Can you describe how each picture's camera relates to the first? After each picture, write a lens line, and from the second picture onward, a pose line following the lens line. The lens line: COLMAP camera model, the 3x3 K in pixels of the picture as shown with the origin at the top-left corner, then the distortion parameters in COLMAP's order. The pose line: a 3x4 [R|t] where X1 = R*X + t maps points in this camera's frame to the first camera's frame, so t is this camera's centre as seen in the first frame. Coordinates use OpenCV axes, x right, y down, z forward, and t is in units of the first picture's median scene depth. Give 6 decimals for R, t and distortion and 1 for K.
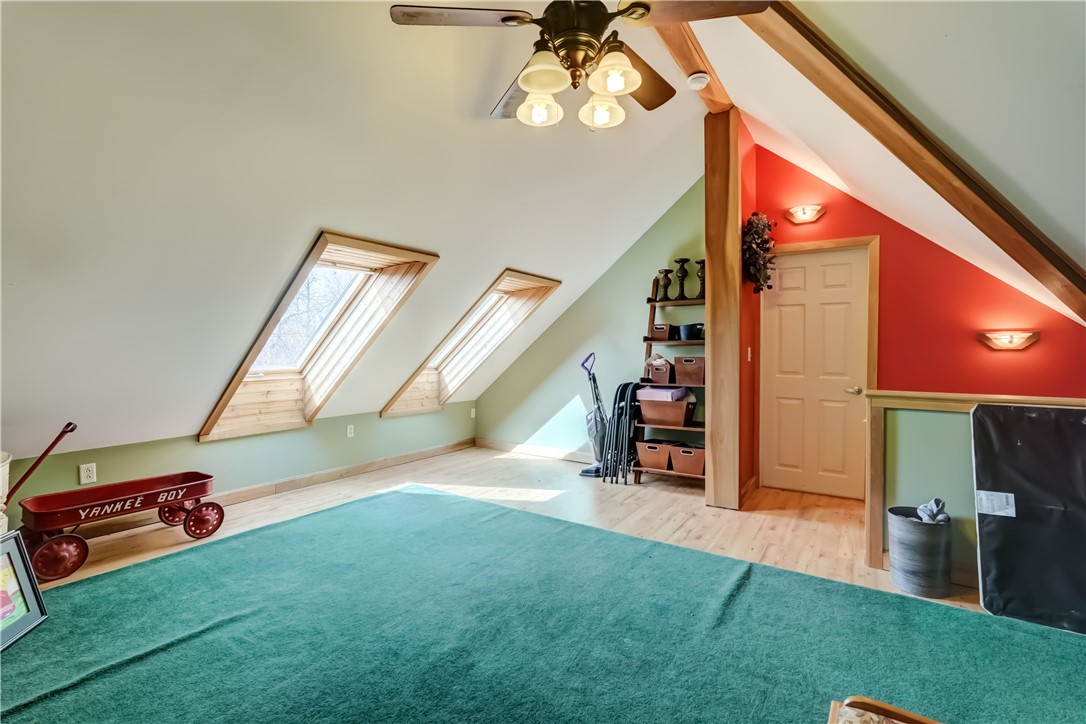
lens RADIAL K [[489.4, 0, 528.3], [0, 489.4, 348.7], [0, 0, 1]] dist [-0.016552, 0.005774]
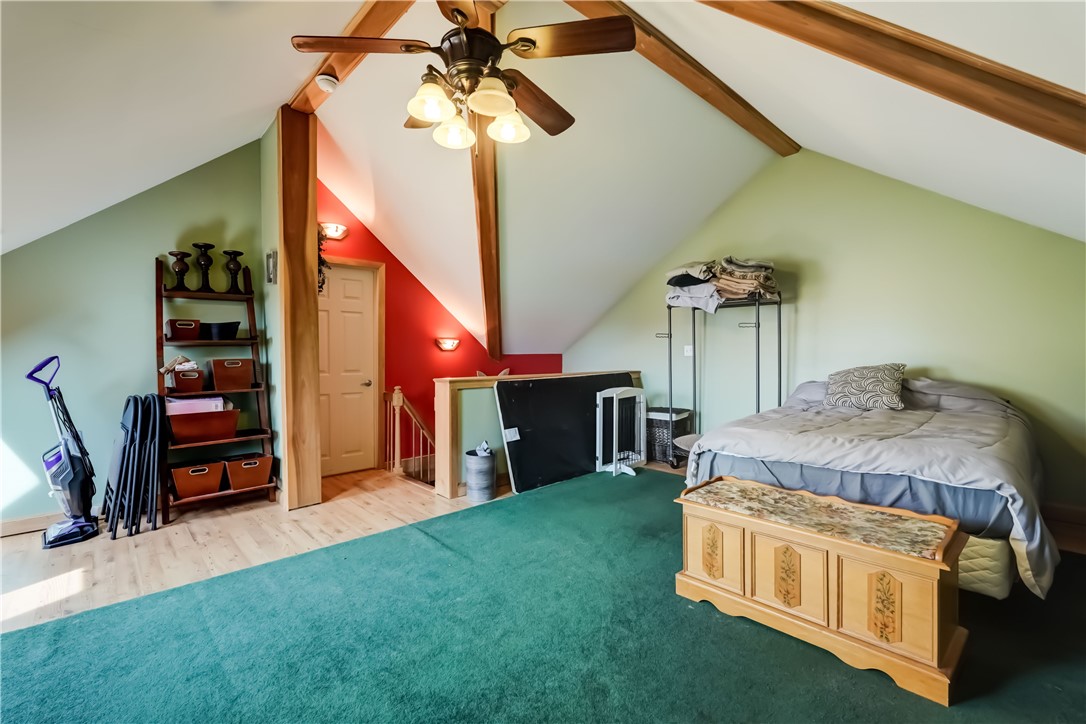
lens RADIAL K [[489.4, 0, 543.1], [0, 489.4, 359.3], [0, 0, 1]] dist [-0.016552, 0.005774]
pose [[0.205981, -0.017566, 0.978398, -0.508987], [0.002279, 0.999845, 0.017471, 0.003960], [-0.978553, -0.001369, 0.205989, 0.324286]]
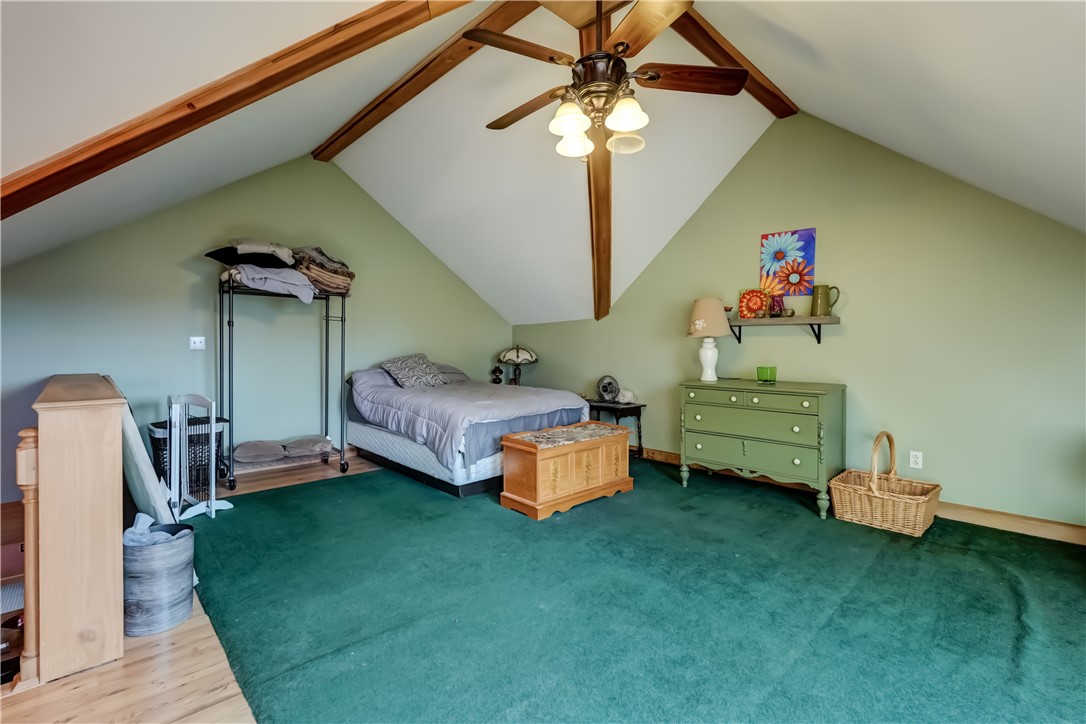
lens RADIAL K [[489.4, 0, 543.9], [0, 489.4, 356.2], [0, 0, 1]] dist [-0.016552, 0.005774]
pose [[-0.983711, -0.006447, 0.179642, 0.007211], [-0.003918, 0.999888, 0.014429, 0.017039], [-0.179715, 0.013490, -0.983626, 1.178782]]
